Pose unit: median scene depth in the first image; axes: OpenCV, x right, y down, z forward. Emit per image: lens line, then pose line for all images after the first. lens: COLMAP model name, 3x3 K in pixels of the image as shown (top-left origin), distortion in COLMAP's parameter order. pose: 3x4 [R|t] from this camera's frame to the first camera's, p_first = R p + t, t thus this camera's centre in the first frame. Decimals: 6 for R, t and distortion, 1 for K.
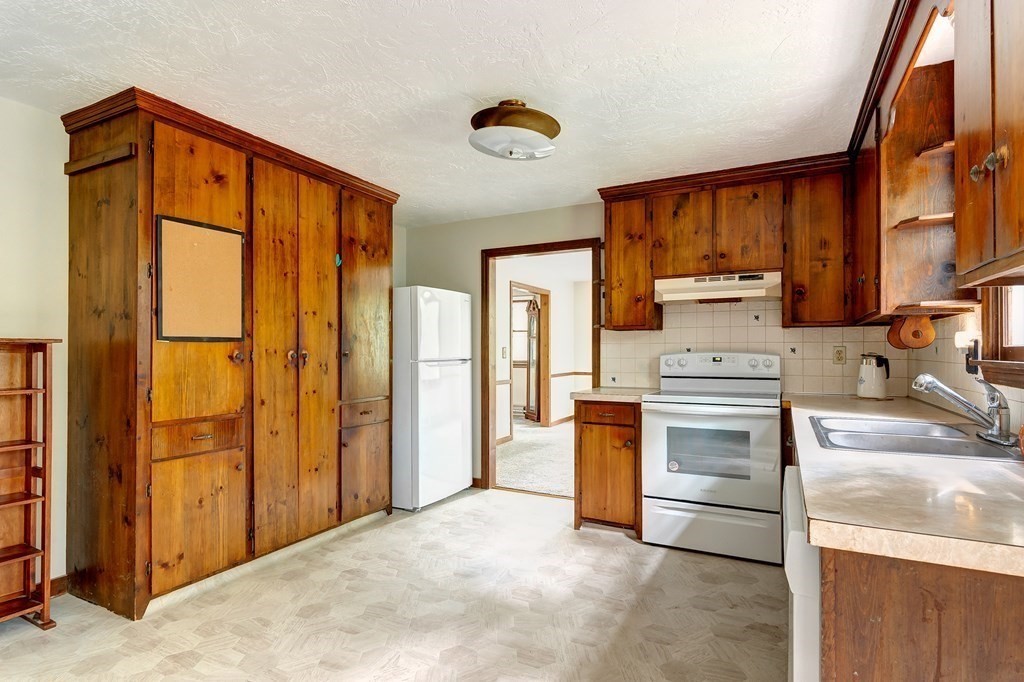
lens RADIAL K [[533.6, 0, 510.6], [0, 533.6, 342.3], [0, 0, 1]] dist [0.003911, 0.000434]
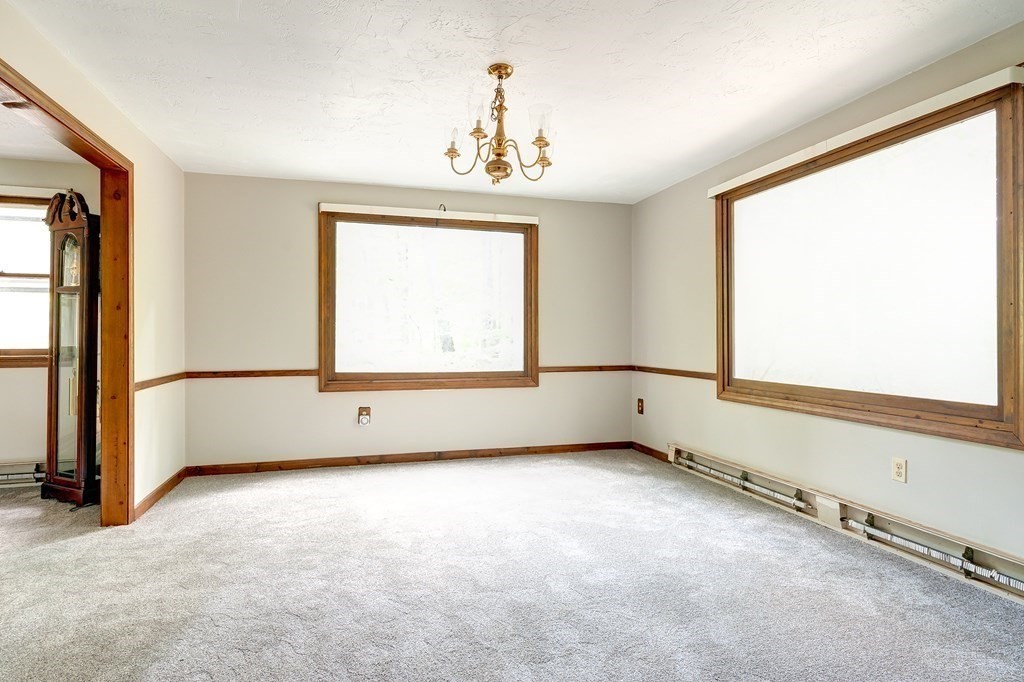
lens RADIAL K [[533.6, 0, 511.1], [0, 533.6, 343.8], [0, 0, 1]] dist [0.003911, 0.000434]
pose [[0.724996, -0.000221, 0.688753, 0.005935], [-0.007178, 0.999943, 0.007877, 0.025388], [-0.688715, -0.010655, 0.724954, 0.480718]]
